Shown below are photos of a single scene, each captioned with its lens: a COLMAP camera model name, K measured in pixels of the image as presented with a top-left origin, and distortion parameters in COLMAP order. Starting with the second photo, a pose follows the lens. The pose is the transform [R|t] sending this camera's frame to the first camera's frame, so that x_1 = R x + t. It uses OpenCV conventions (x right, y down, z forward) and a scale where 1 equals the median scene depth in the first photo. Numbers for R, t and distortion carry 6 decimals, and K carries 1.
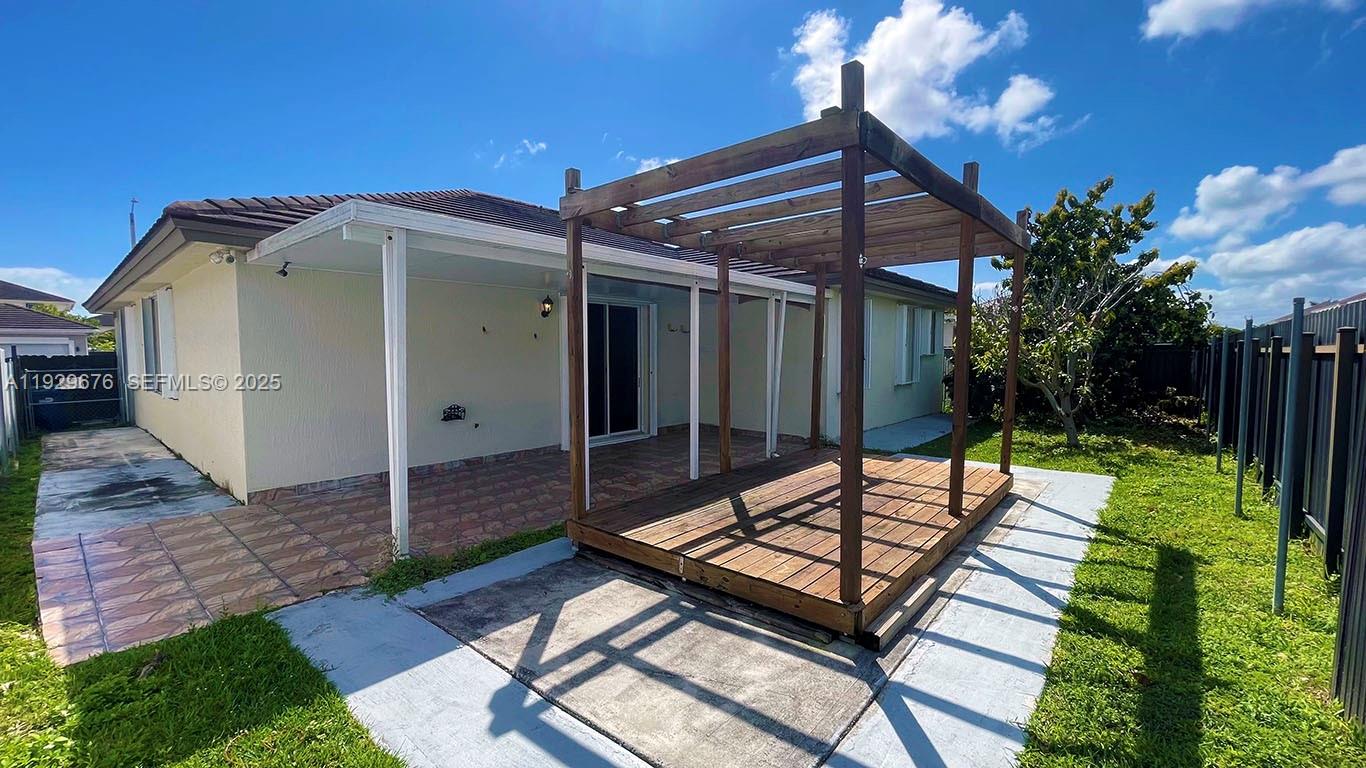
lens RADIAL K [[552.5, 0, 680.4], [0, 552.5, 386.6], [0, 0, 1]] dist [-0.005878, 0.001633]
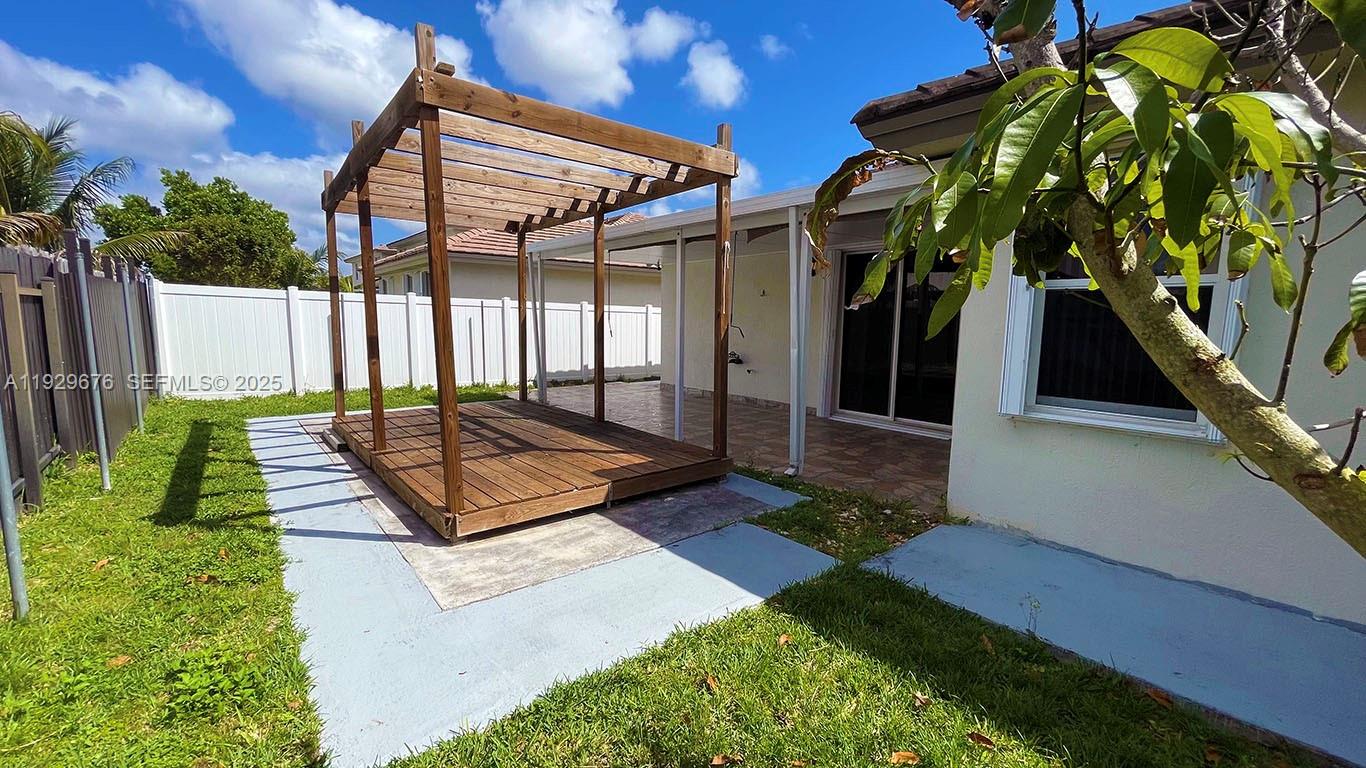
lens RADIAL K [[552.5, 0, 674.6], [0, 552.5, 385.8], [0, 0, 1]] dist [-0.005878, 0.001633]
pose [[-0.163646, 0.126064, -0.978431, 1.407206], [-0.079950, 0.986844, 0.140520, -0.091728], [0.983274, 0.101221, -0.151415, 1.666289]]
